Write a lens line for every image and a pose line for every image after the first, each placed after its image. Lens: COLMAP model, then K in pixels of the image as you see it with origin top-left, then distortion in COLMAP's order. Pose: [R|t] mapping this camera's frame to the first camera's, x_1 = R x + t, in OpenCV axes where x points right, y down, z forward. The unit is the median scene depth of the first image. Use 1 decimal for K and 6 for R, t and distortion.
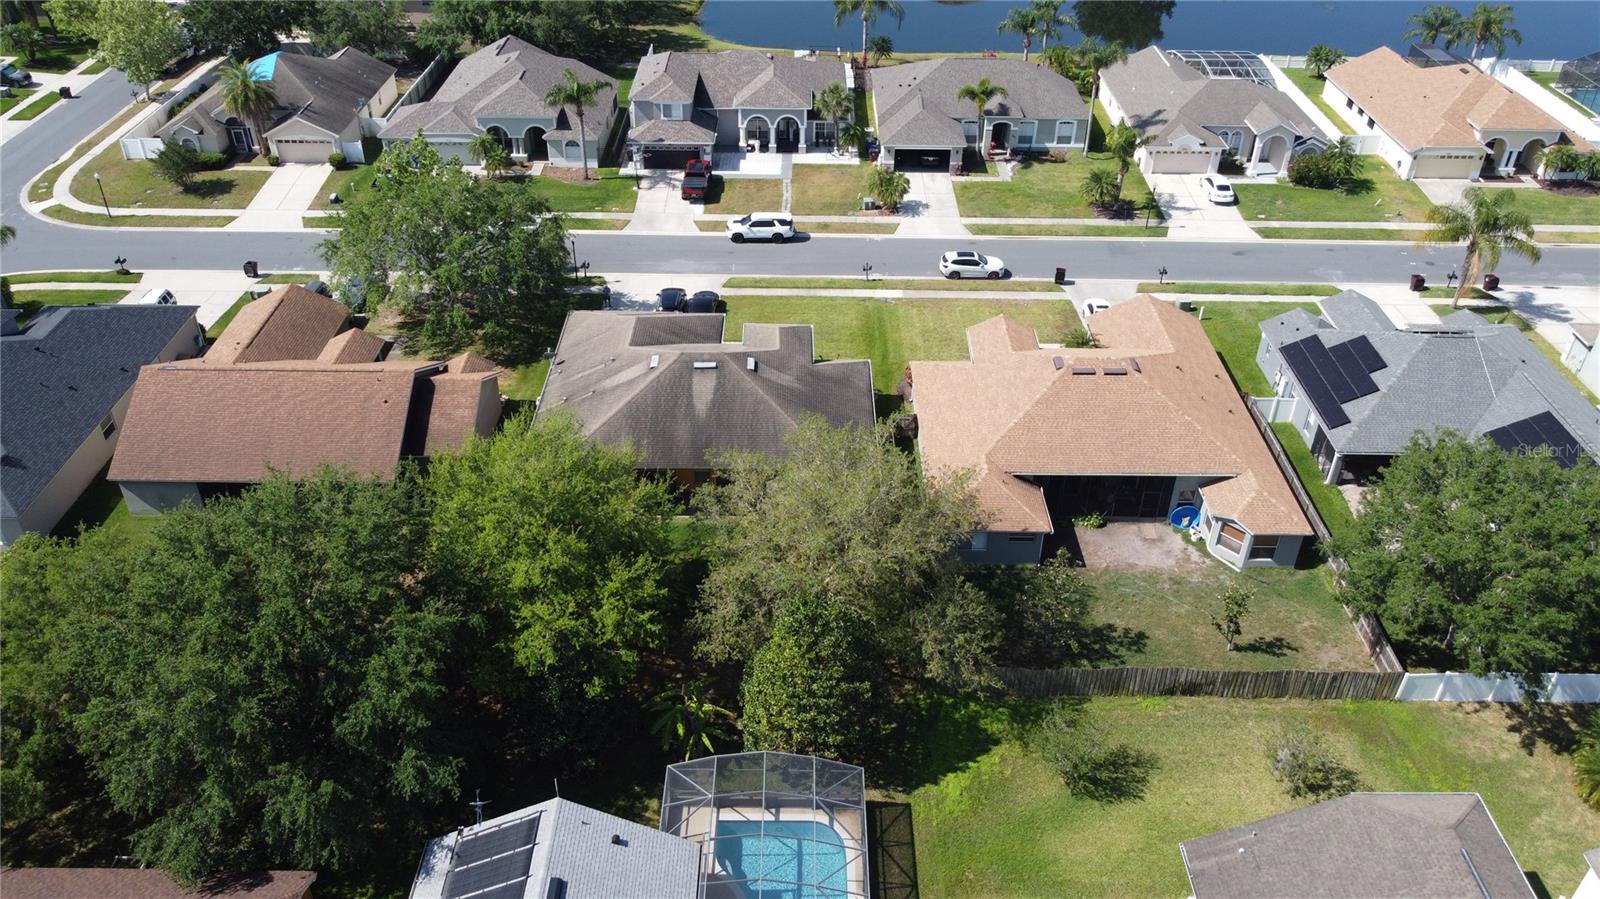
lens RADIAL K [[1221.4, 0, 800.0], [0, 1221.4, 449.5], [0, 0, 1]] dist [-0.007965, 0.001834]
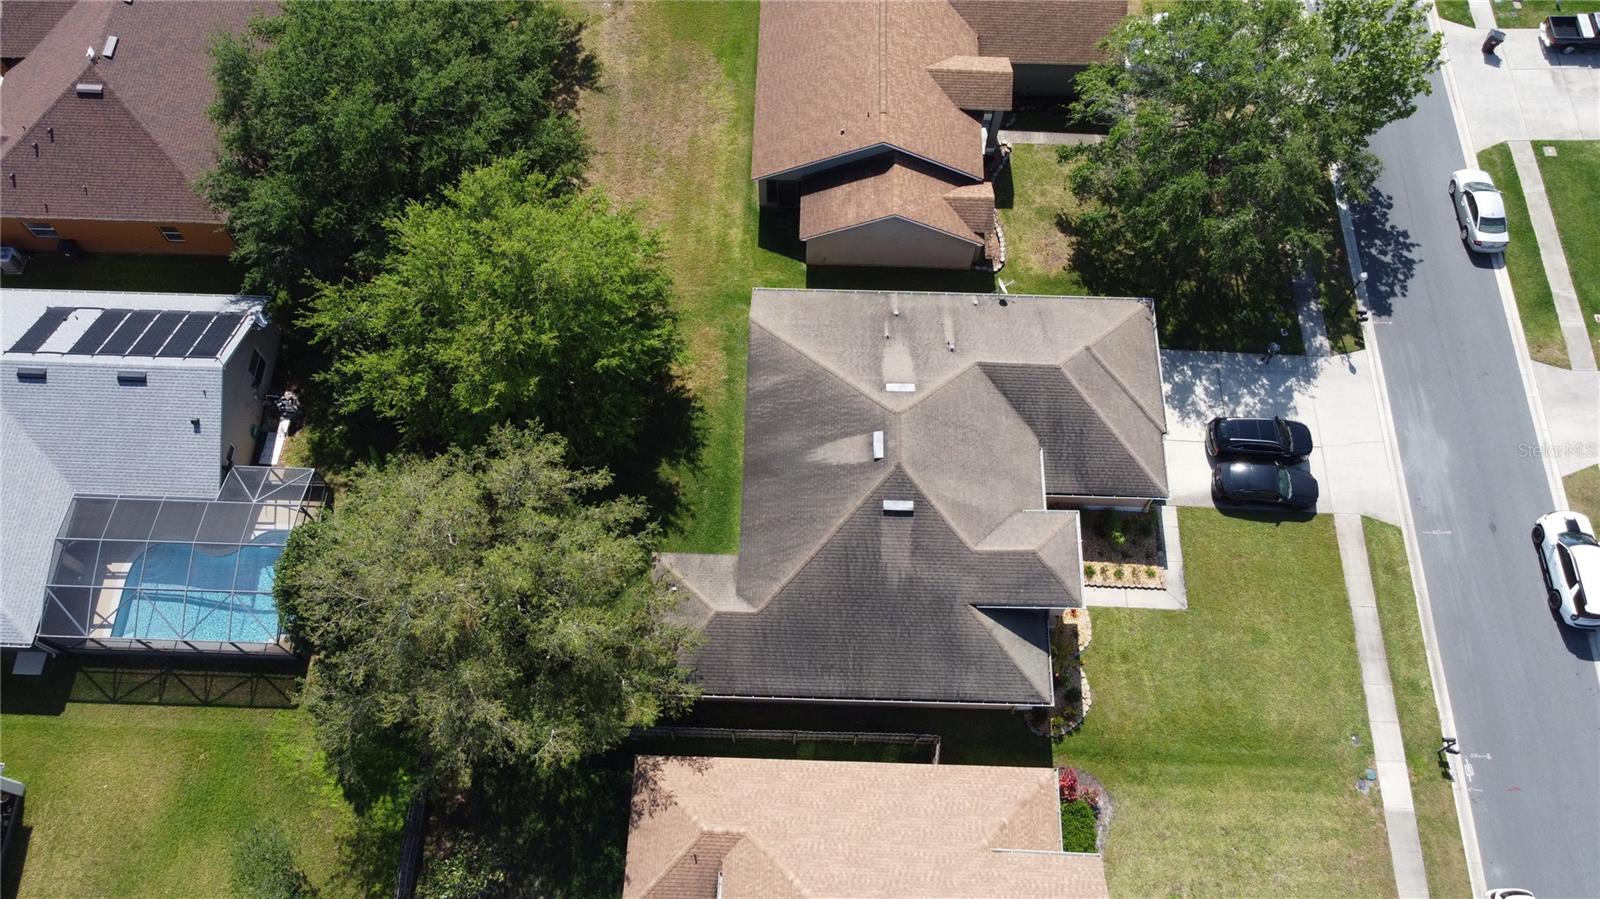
lens RADIAL K [[1221.4, 0, 800.0], [0, 1221.4, 449.5], [0, 0, 1]] dist [-0.007965, 0.001834]
pose [[-0.023852, 0.899301, -0.436679, 0.246268], [-0.581940, 0.342681, 0.737506, -0.579119], [0.812882, 0.271712, 0.515166, 0.569744]]
